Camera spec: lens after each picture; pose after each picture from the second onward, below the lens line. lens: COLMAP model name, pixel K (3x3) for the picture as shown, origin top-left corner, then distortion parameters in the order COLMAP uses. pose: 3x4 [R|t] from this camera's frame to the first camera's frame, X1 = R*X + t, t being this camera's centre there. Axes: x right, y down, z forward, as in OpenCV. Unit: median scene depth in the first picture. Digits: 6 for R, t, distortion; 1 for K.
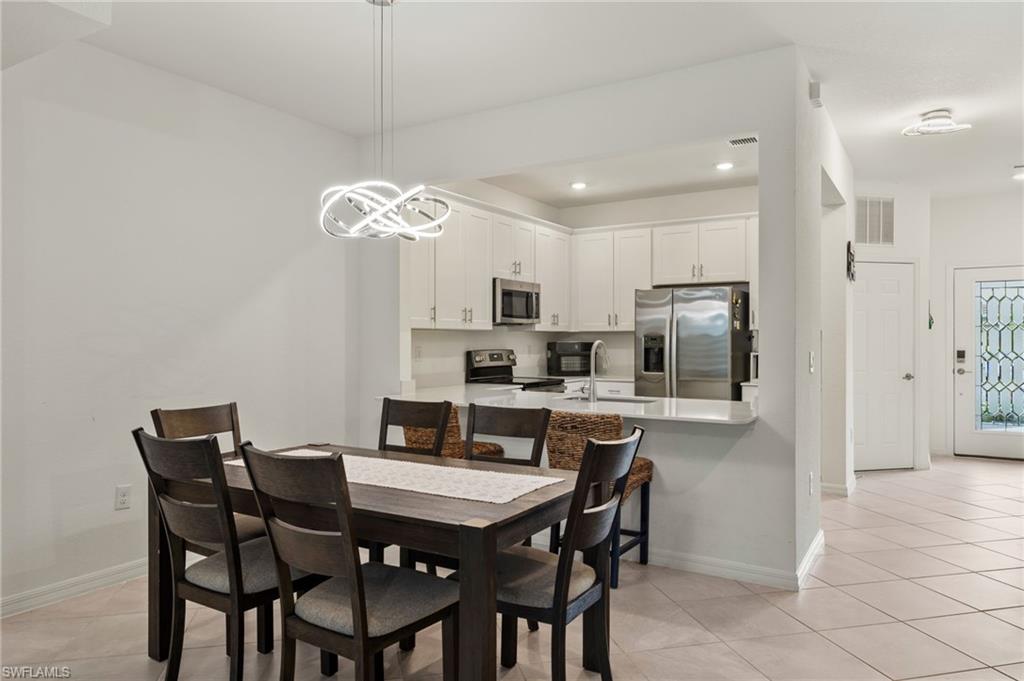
lens RADIAL K [[690.1, 0, 512.0], [0, 690.1, 340.5], [0, 0, 1]] dist [-0.000913, -0.001259]
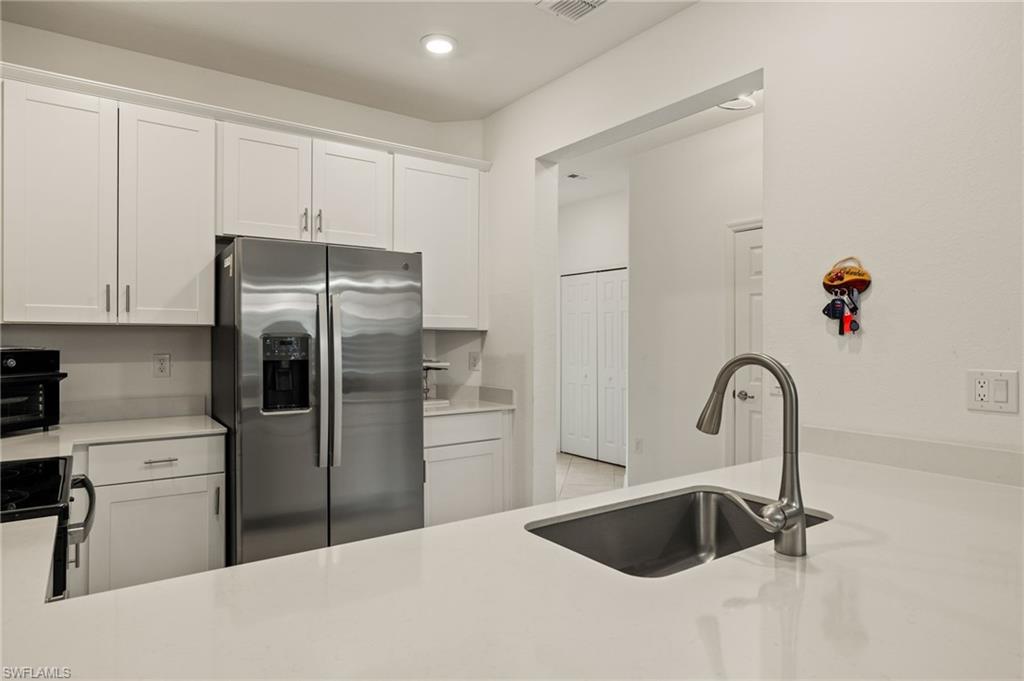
lens RADIAL K [[597.4, 0, 512.0], [0, 597.4, 340.5], [0, 0, 1]] dist [-0.001676, -0.000471]
pose [[0.386060, -0.000378, 0.922474, -0.121497], [-0.000340, 1.000000, 0.000552, -0.003622], [-0.922474, -0.000526, 0.386060, 0.679958]]
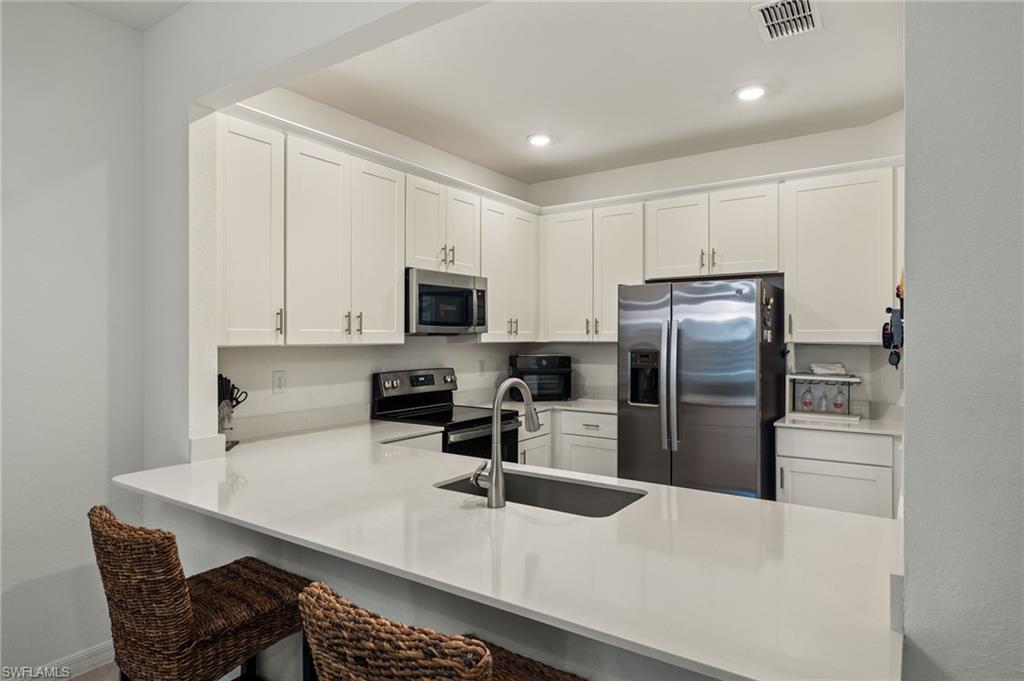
lens RADIAL K [[597.4, 0, 512.0], [0, 597.4, 340.5], [0, 0, 1]] dist [-0.001676, -0.000471]
pose [[0.998940, 0.000200, -0.046022, 0.098469], [0.000037, 0.999987, 0.005145, -0.020241], [0.046022, -0.005141, 0.998927, 0.386439]]
